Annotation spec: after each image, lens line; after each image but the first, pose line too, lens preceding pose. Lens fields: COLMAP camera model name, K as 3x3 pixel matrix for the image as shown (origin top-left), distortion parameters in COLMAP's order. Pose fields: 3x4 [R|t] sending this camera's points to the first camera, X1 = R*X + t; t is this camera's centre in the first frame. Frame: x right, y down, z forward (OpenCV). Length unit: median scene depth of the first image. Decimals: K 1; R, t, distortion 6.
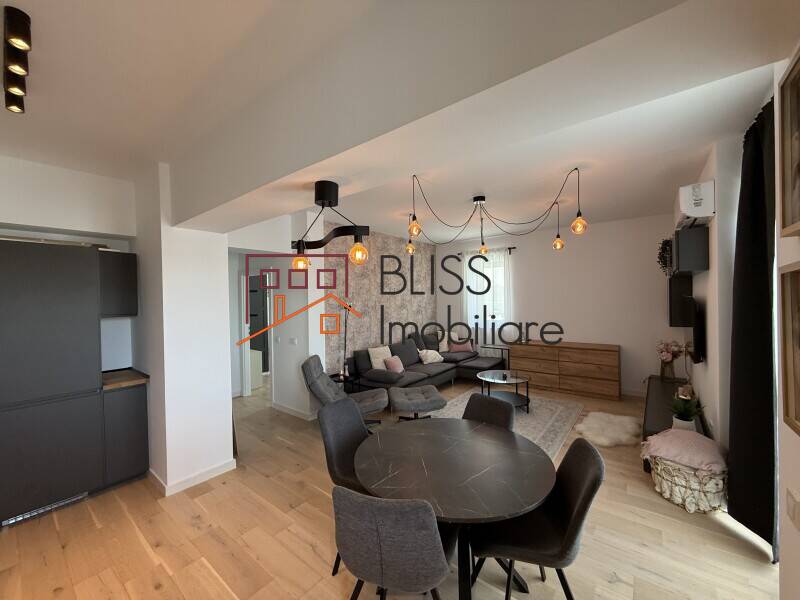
lens RADIAL K [[319.0, 0, 400.0], [0, 319.0, 297.5], [0, 0, 1]] dist [0.000464, 0.000046]
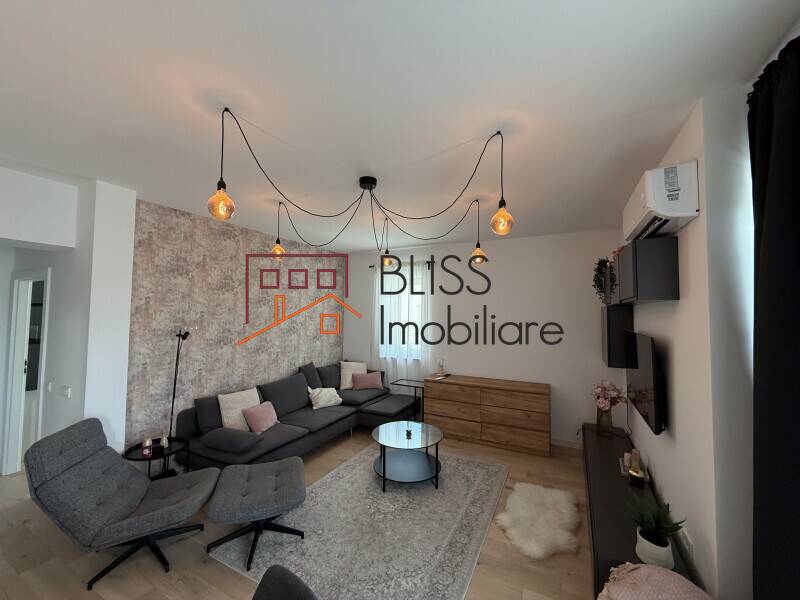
lens RADIAL K [[319.0, 0, 400.0], [0, 319.0, 297.5], [0, 0, 1]] dist [0.000464, 0.000046]
pose [[0.982598, 0.035174, 0.182382, 0.168285], [-0.026294, 0.998359, -0.050879, -0.026200], [-0.183872, 0.045198, 0.981910, 0.282471]]
